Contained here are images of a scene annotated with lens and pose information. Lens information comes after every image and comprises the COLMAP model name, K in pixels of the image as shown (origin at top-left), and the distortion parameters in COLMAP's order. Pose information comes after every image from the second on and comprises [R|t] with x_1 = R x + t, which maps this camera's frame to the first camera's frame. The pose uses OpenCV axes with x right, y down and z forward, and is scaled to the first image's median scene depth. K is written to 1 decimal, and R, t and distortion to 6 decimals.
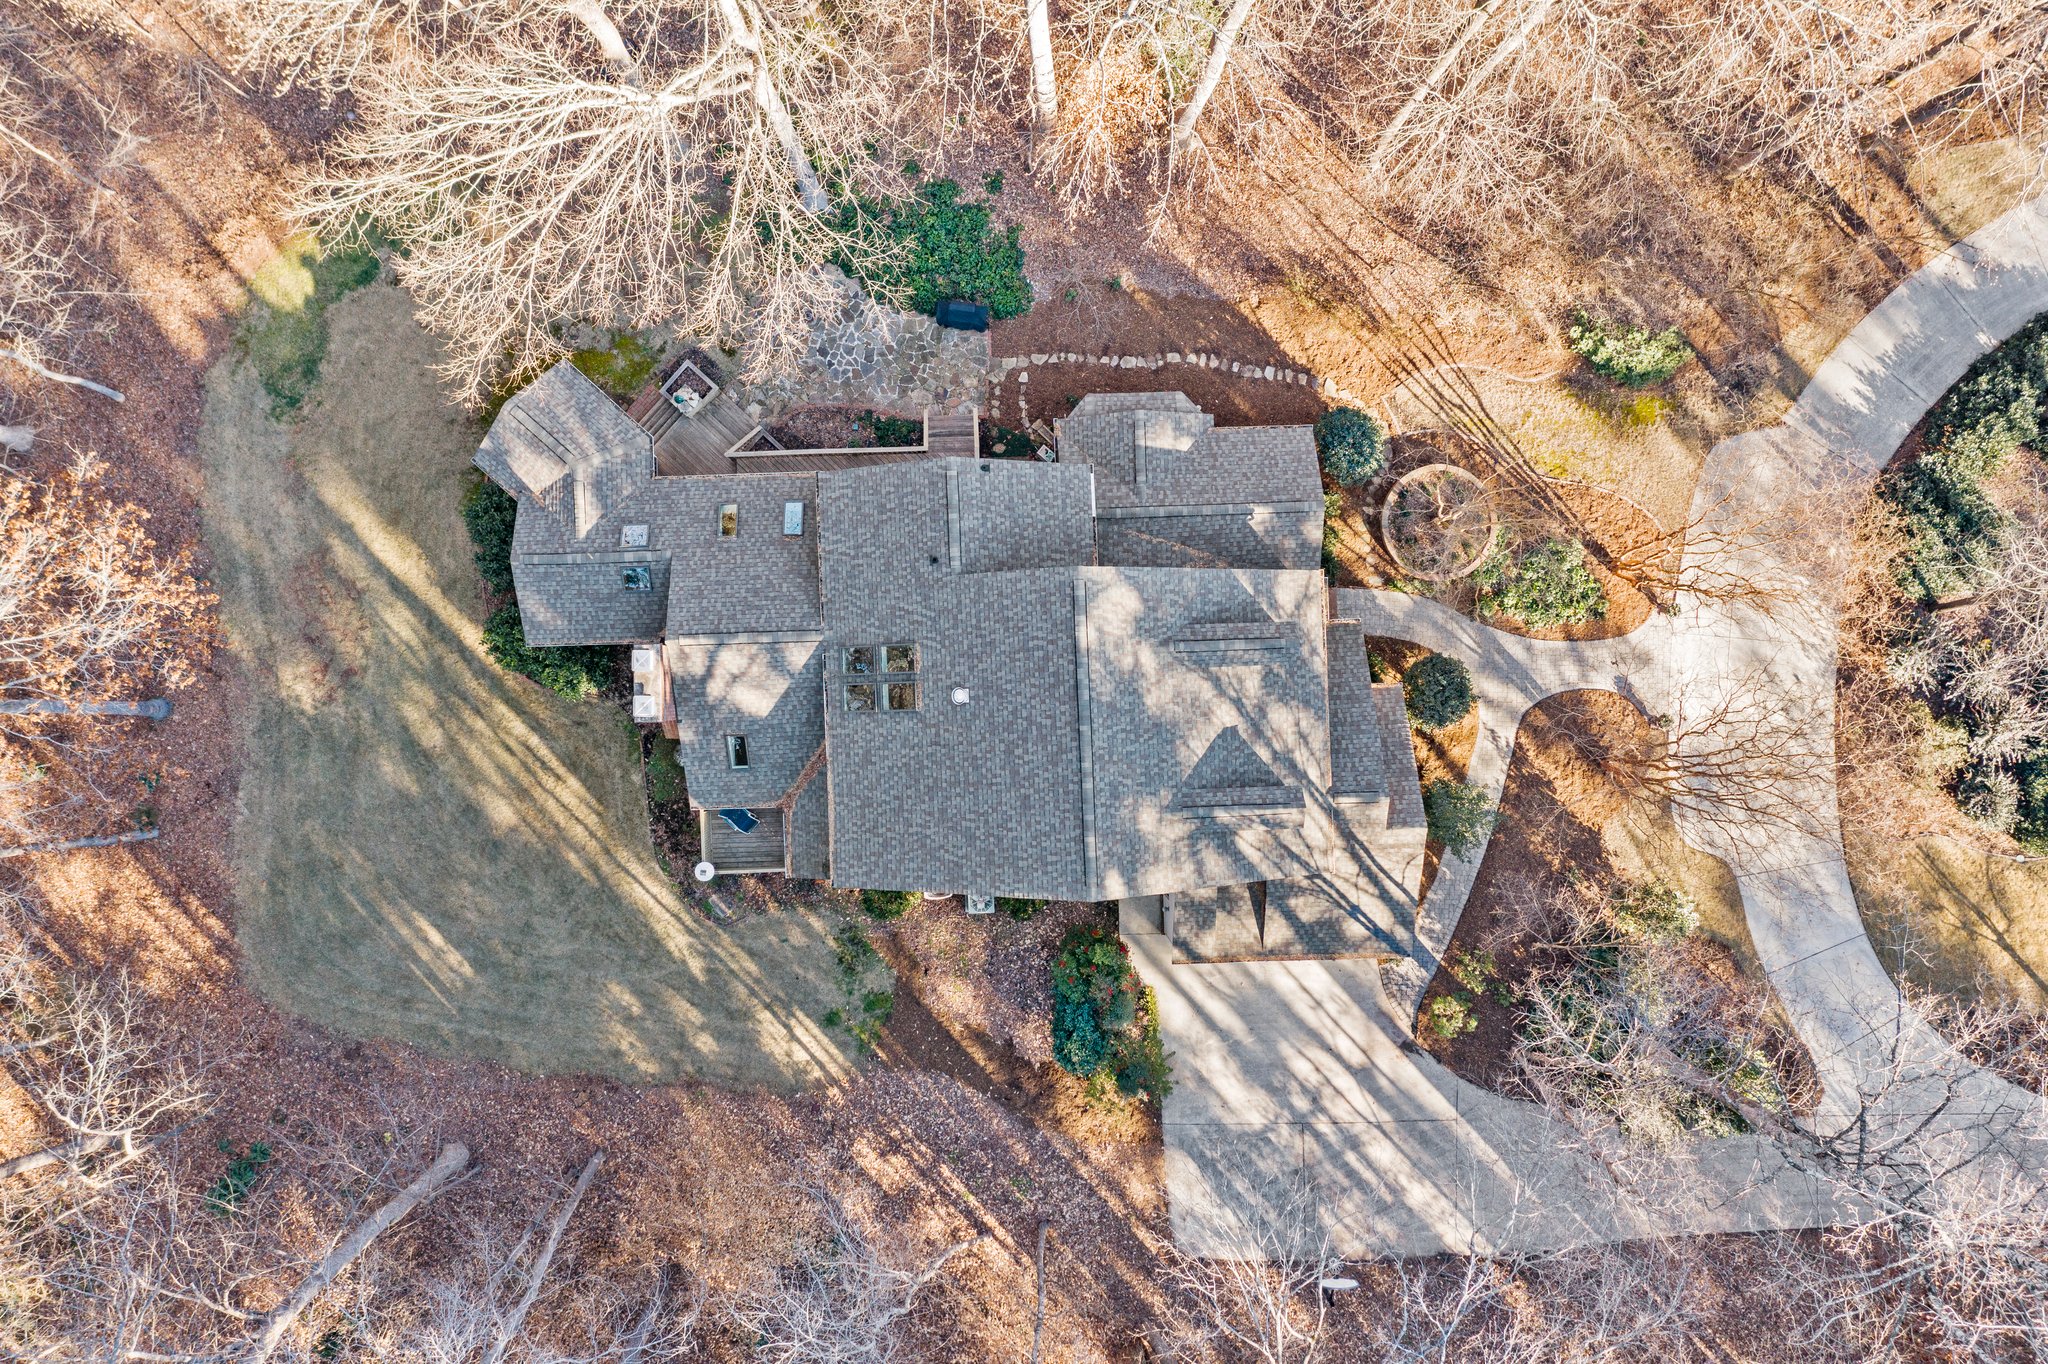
lens RADIAL K [[1660.4, 0, 1031.3], [0, 1660.4, 704.4], [0, 0, 1]] dist [-0.008486, -0.003593]
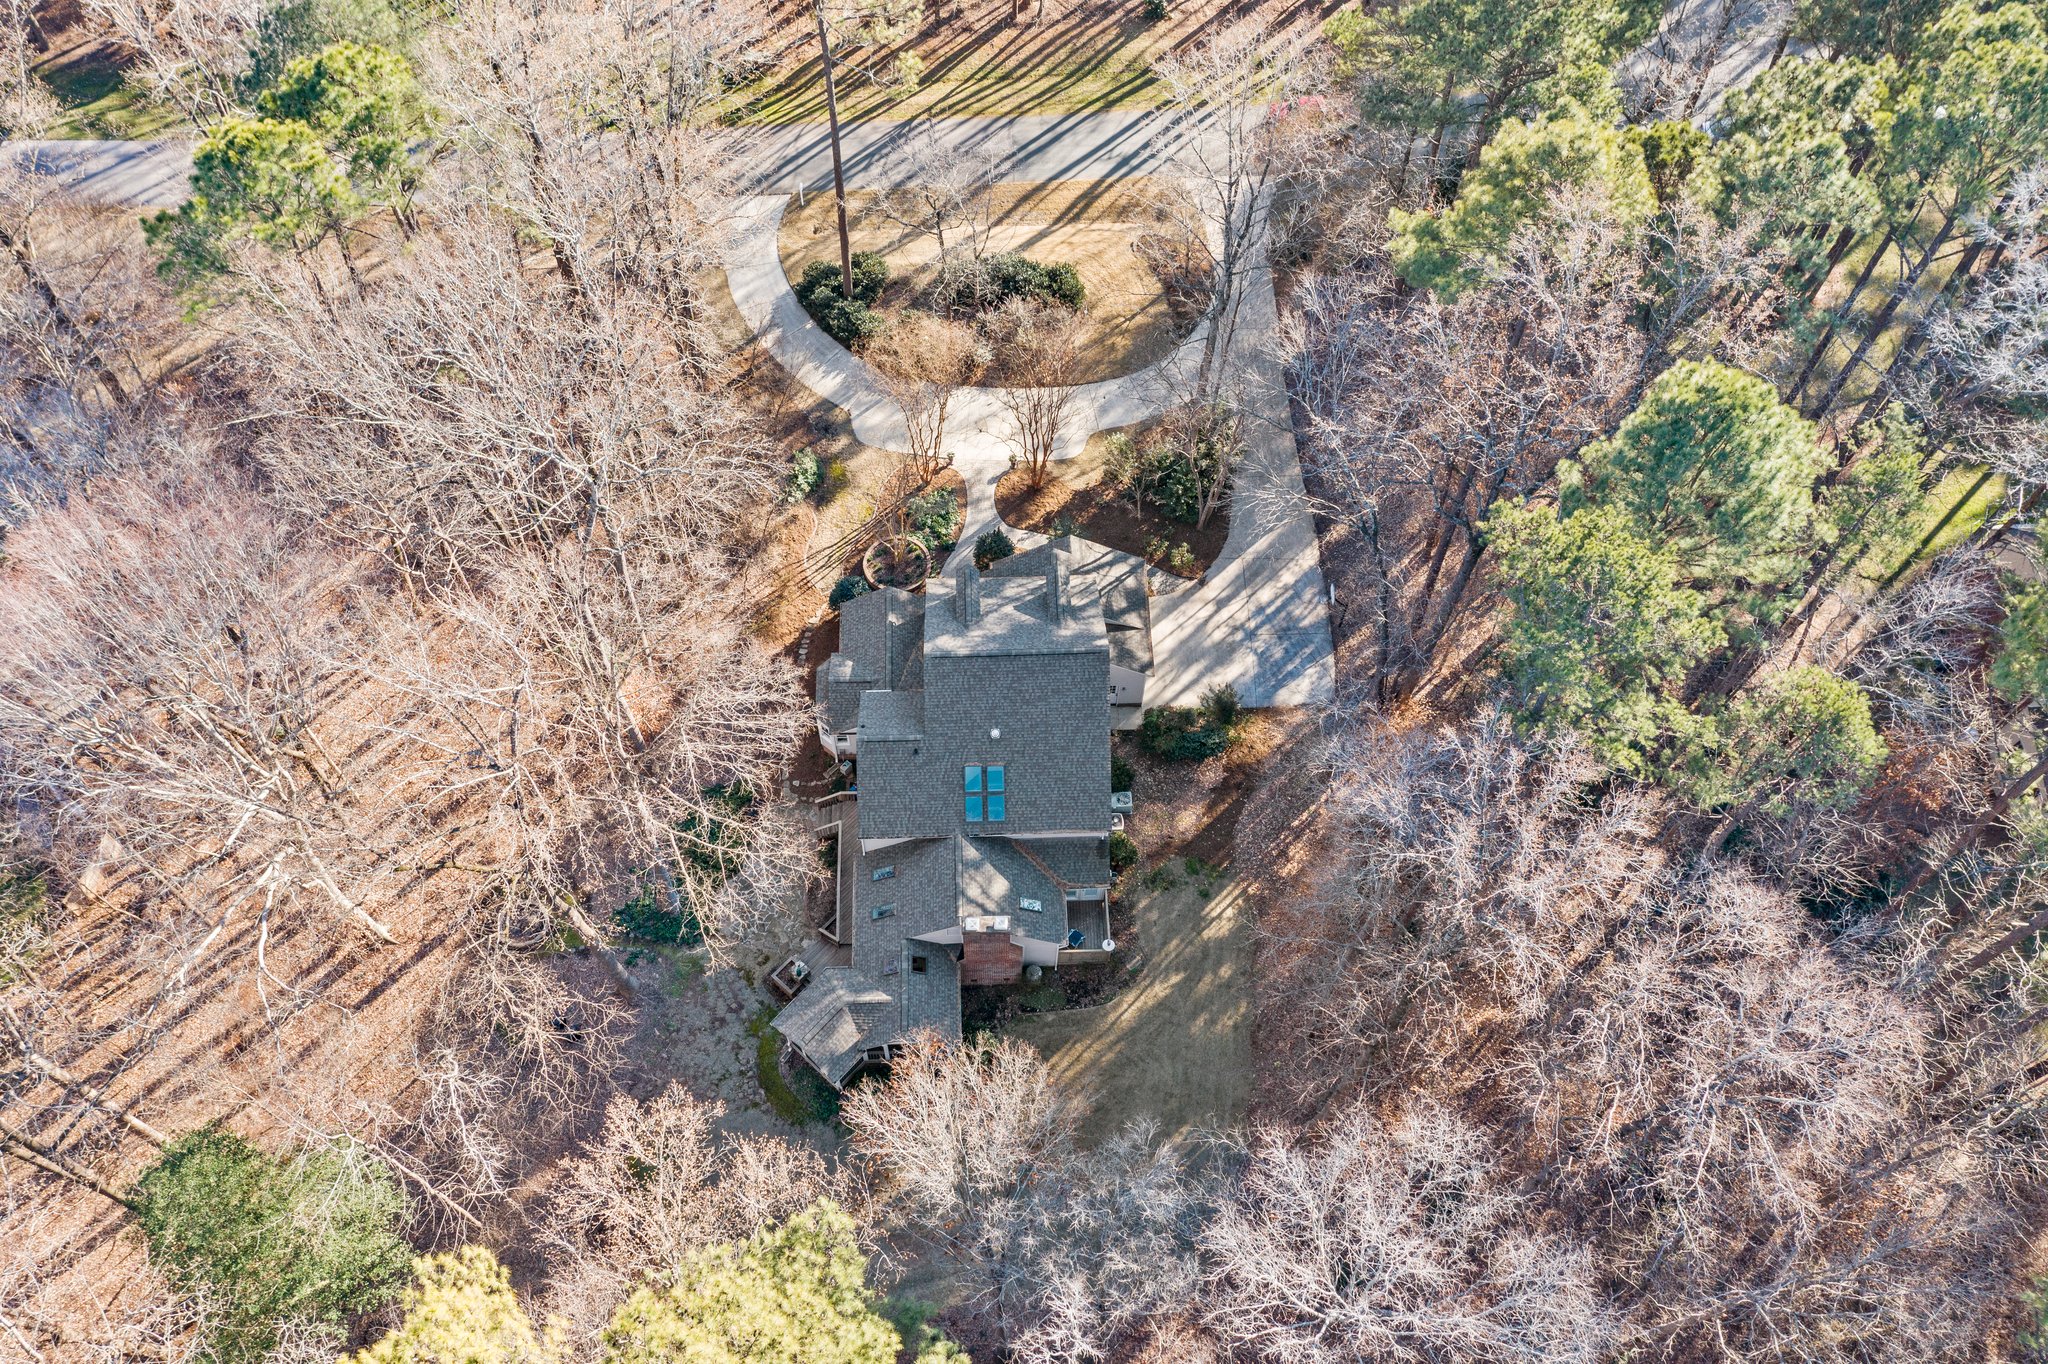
lens RADIAL K [[1650.4, 0, 1028.1], [0, 1650.4, 680.7], [0, 0, 1]] dist [-0.009600, 0.006803]
pose [[-0.003864, -0.866858, 0.498540, -0.713548], [0.999936, 0.001960, 0.011158, 0.007611], [-0.010649, 0.498551, 0.866795, -0.427643]]
